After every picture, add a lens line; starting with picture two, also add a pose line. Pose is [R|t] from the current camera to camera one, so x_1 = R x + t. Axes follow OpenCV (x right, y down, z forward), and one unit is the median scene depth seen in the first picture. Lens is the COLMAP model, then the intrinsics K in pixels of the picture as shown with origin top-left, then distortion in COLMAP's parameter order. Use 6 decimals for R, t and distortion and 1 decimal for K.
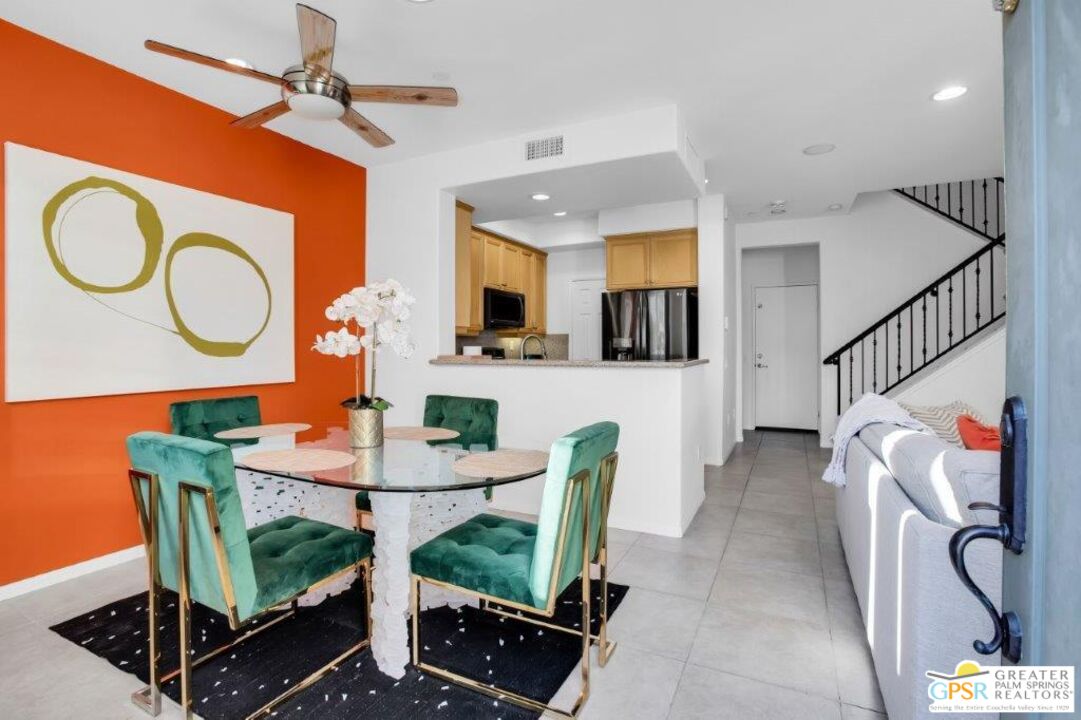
lens RADIAL K [[532.4, 0, 535.4], [0, 532.4, 359.9], [0, 0, 1]] dist [-0.077021, 0.042788]
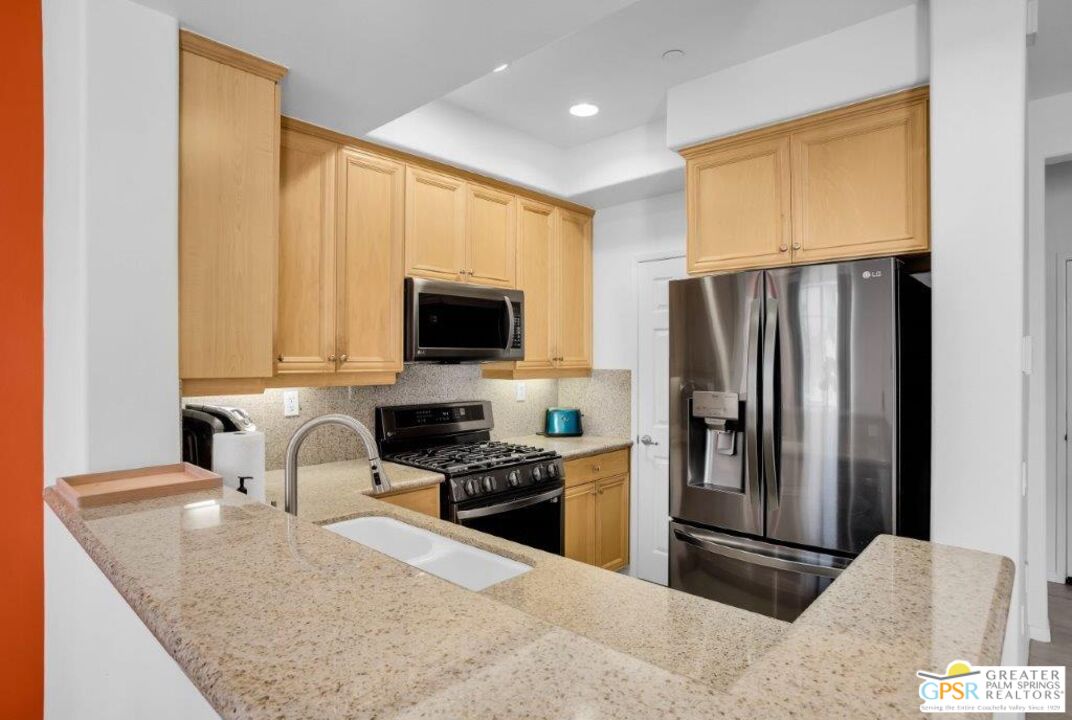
lens RADIAL K [[624.3, 0, 536.0], [0, 624.3, 360.0], [0, 0, 1]] dist [-0.009565, -0.001412]
pose [[0.965920, -0.002438, -0.258829, 0.159102], [-0.003713, 0.999722, -0.023273, -0.055031], [0.258814, 0.023441, 0.965643, 0.528663]]
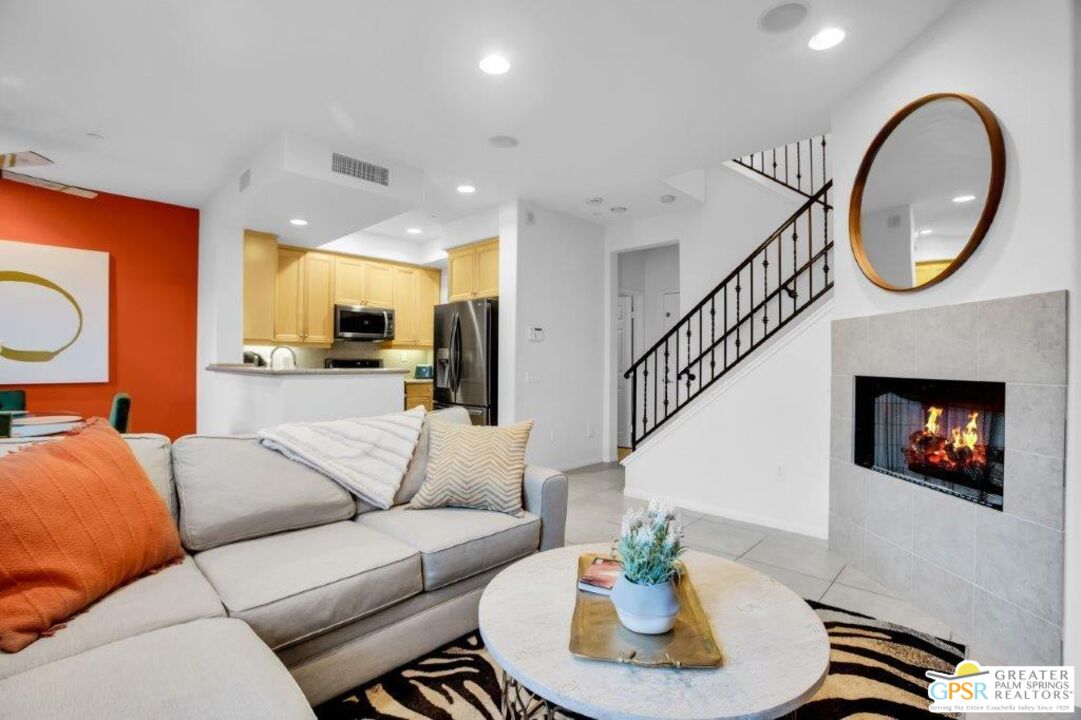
lens RADIAL K [[532.4, 0, 535.4], [0, 532.4, 359.9], [0, 0, 1]] dist [-0.077021, 0.042788]
pose [[0.945825, 0.005533, -0.324629, 0.687970], [-0.014608, 0.999567, -0.025524, 0.002627], [0.324348, 0.028883, 0.945497, 0.099912]]
